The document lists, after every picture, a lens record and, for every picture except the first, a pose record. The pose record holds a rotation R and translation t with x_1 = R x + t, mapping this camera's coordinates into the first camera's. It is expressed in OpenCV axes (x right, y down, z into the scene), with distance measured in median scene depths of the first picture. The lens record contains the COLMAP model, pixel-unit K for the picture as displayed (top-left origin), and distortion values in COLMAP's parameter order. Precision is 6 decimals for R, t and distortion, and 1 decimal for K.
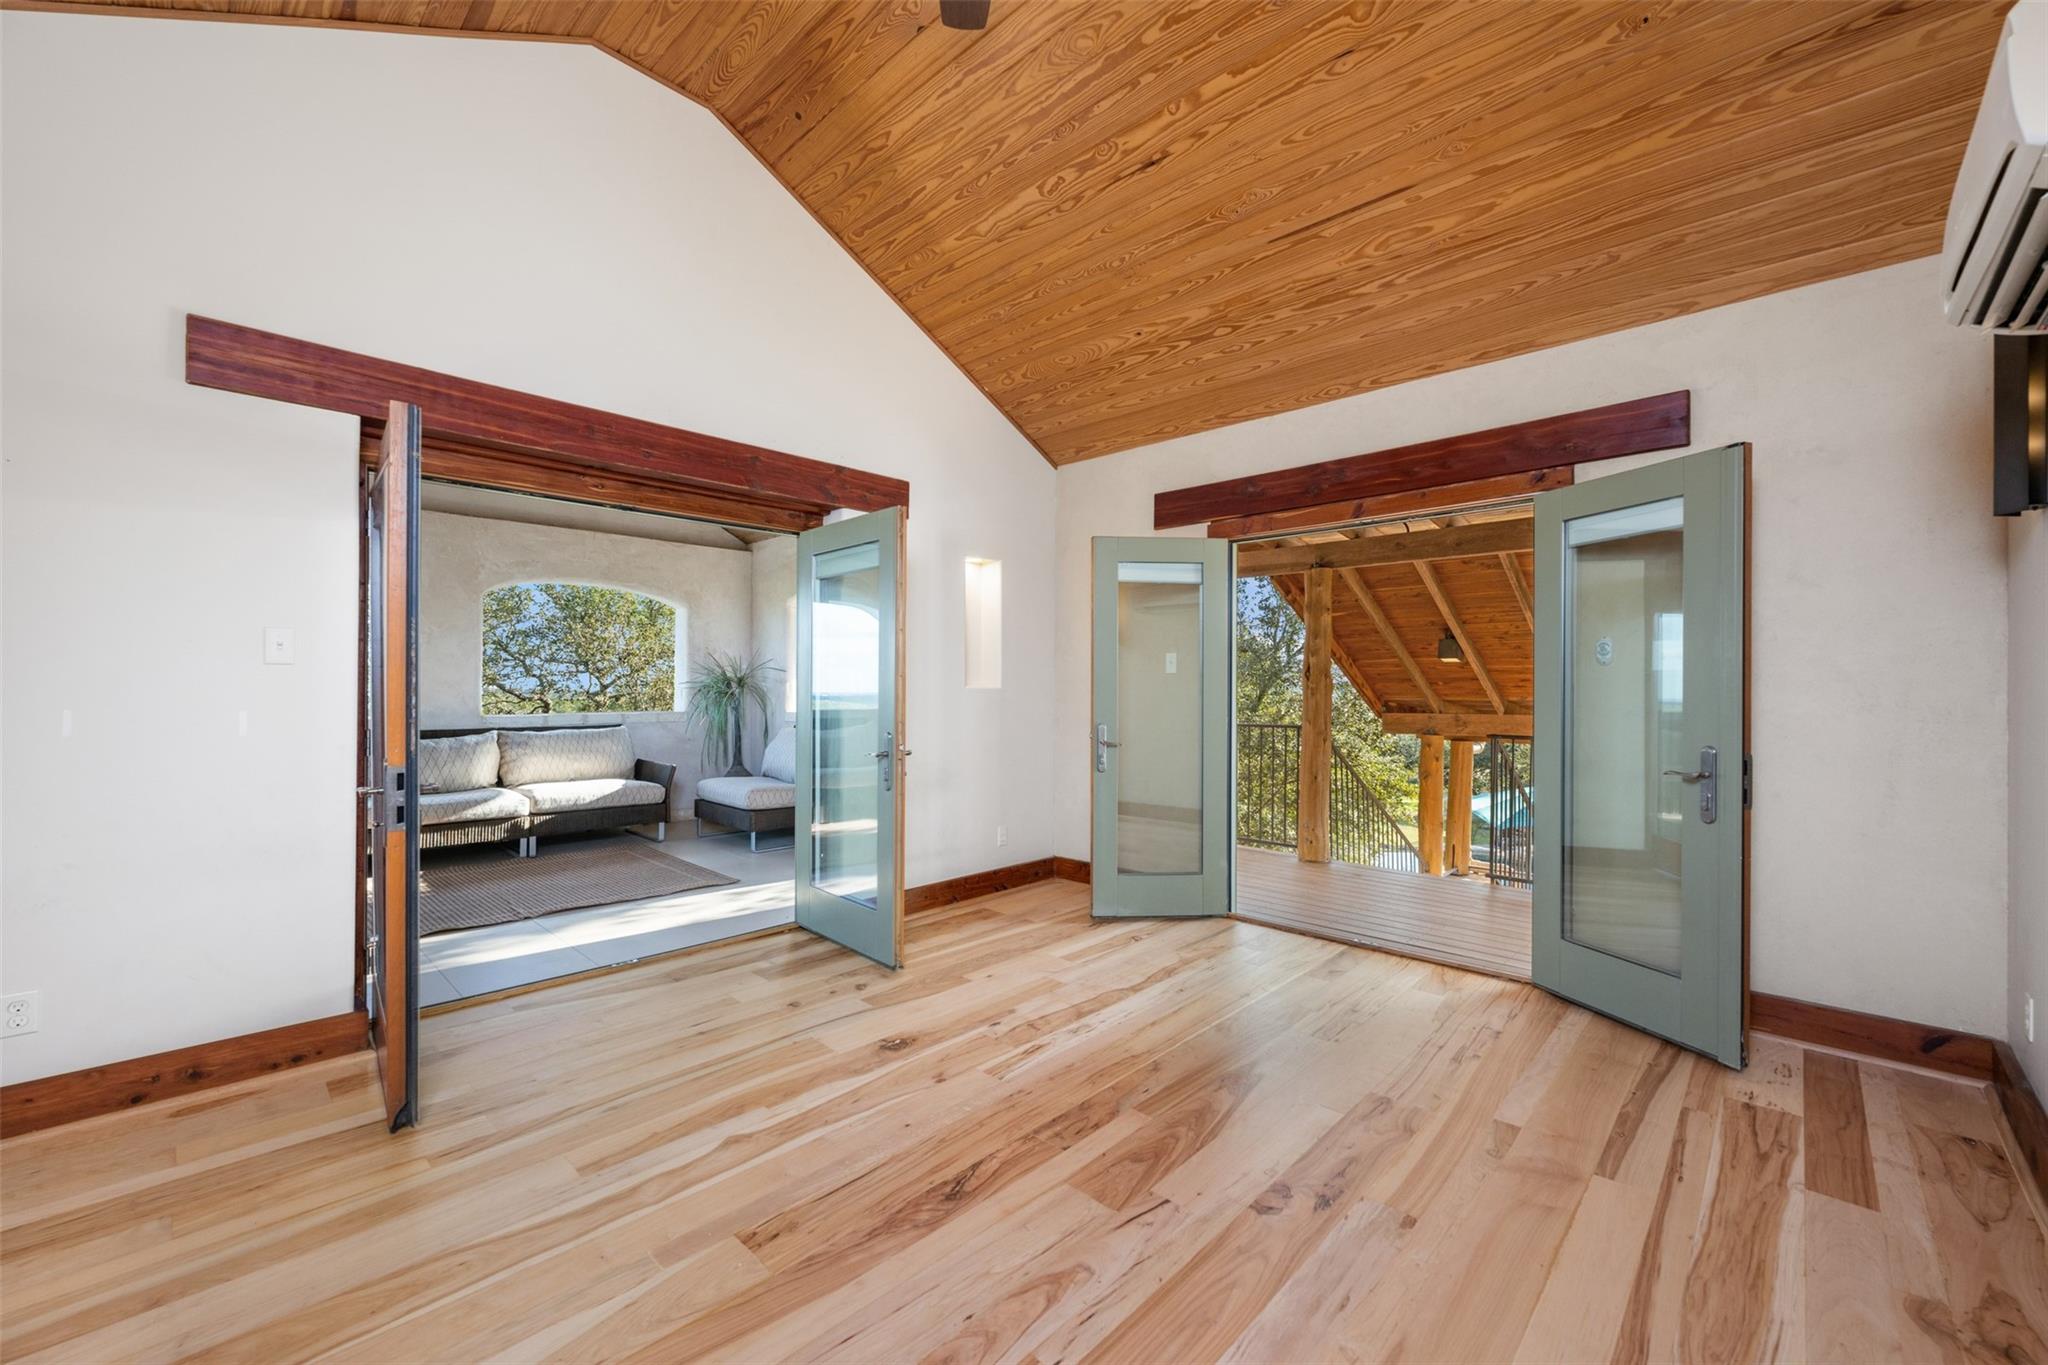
lens RADIAL K [[813.1, 0, 1027.8], [0, 813.1, 686.7], [0, 0, 1]] dist [0.000356, 0.000178]
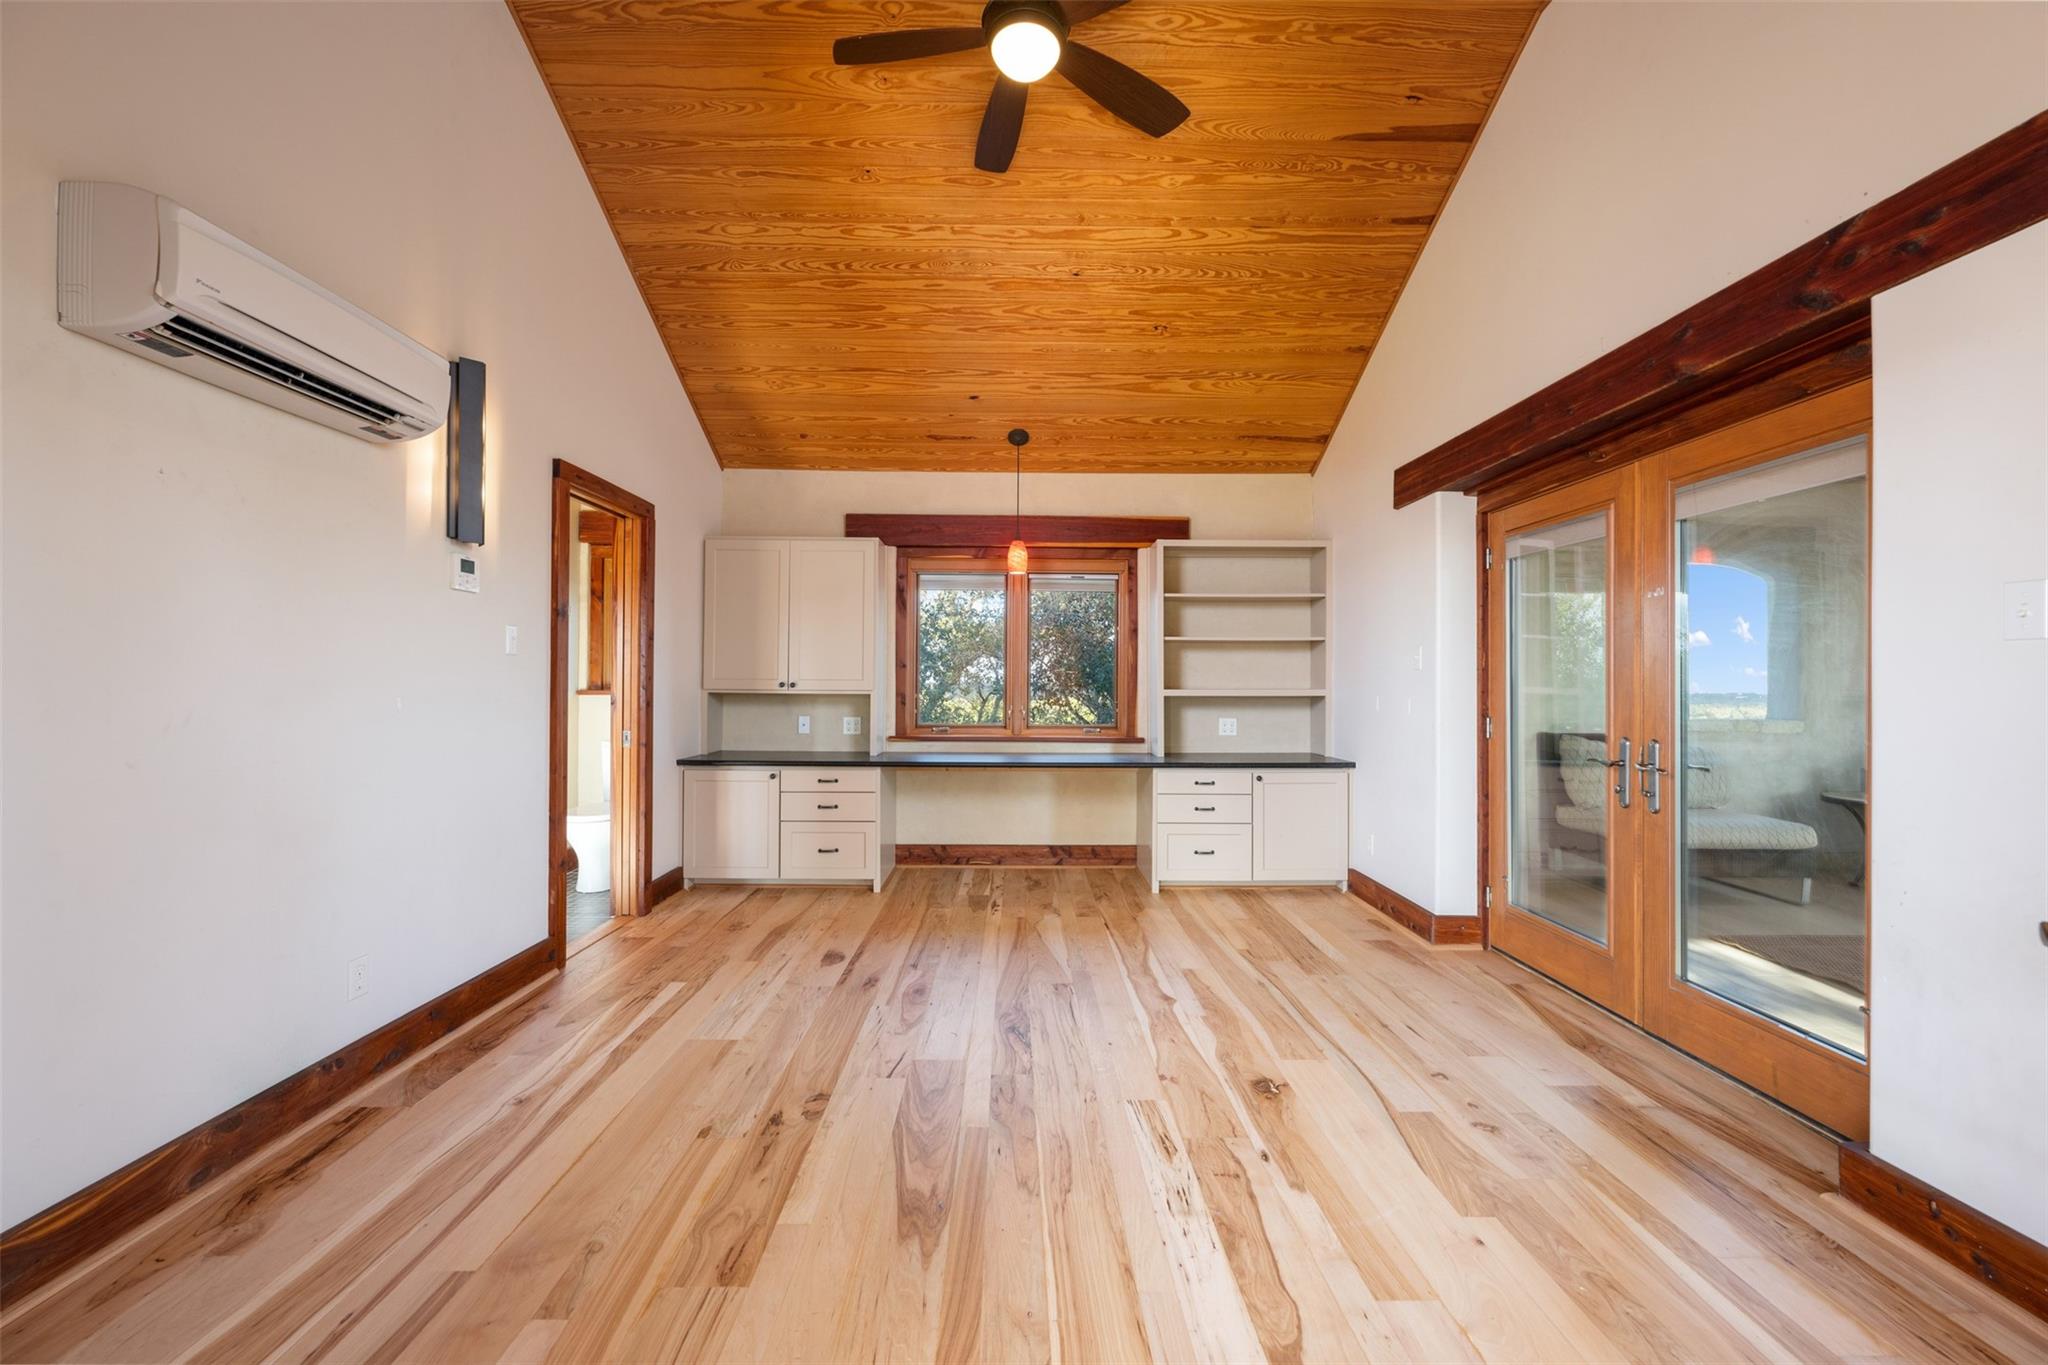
lens RADIAL K [[813.1, 0, 1025.4], [0, 813.1, 680.7], [0, 0, 1]] dist [0.000356, 0.000178]
pose [[-0.712353, -0.011982, -0.701719, 0.770006], [-0.007921, 0.999928, -0.009033, 0.012184], [0.701777, -0.000876, -0.712396, 1.716451]]
